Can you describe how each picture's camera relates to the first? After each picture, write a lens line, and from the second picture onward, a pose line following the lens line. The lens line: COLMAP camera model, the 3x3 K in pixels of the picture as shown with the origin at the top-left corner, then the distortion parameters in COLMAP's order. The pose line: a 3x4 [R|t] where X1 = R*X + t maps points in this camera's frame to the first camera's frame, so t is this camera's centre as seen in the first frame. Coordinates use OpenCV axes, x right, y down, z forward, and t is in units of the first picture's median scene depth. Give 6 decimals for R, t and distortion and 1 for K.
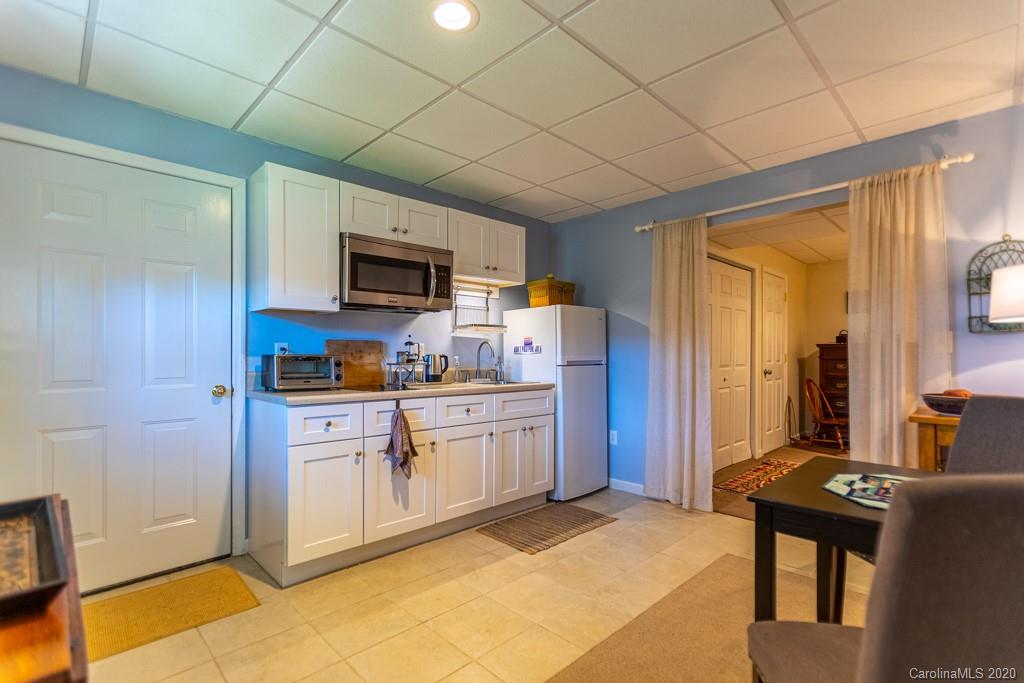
lens RADIAL K [[472.6, 0, 516.8], [0, 472.6, 350.3], [0, 0, 1]] dist [-0.008605, 0.005884]
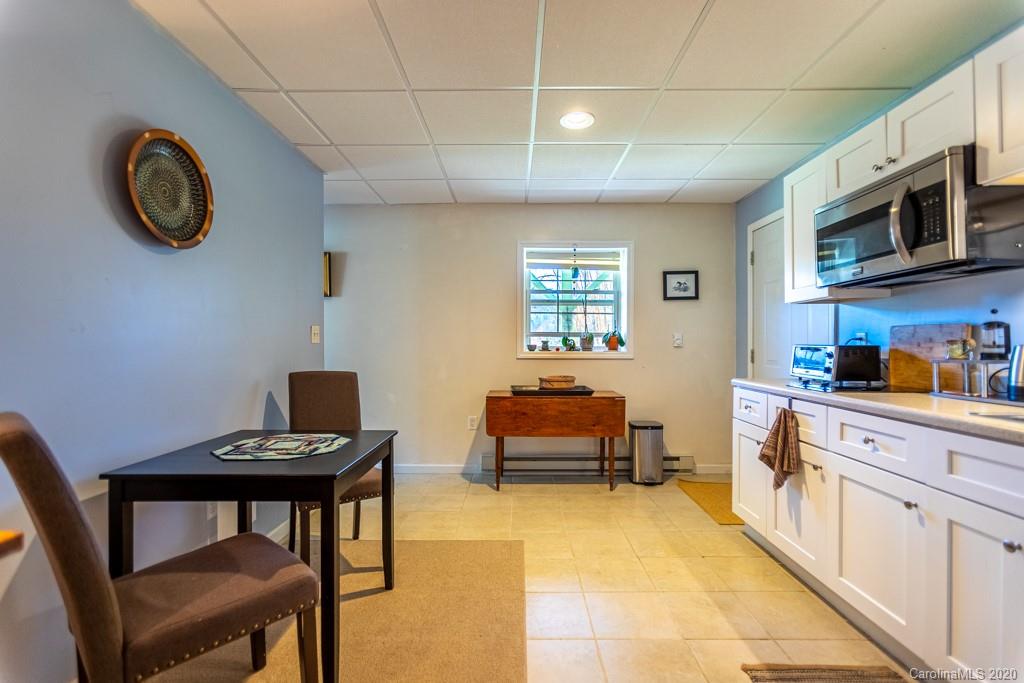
lens RADIAL K [[472.6, 0, 516.0], [0, 472.6, 343.9], [0, 0, 1]] dist [-0.008605, 0.005884]
pose [[-0.707201, -0.003432, -0.707005, 0.683823], [0.004756, 0.999942, -0.009612, 0.013011], [0.706997, -0.010160, -0.707144, 1.233452]]
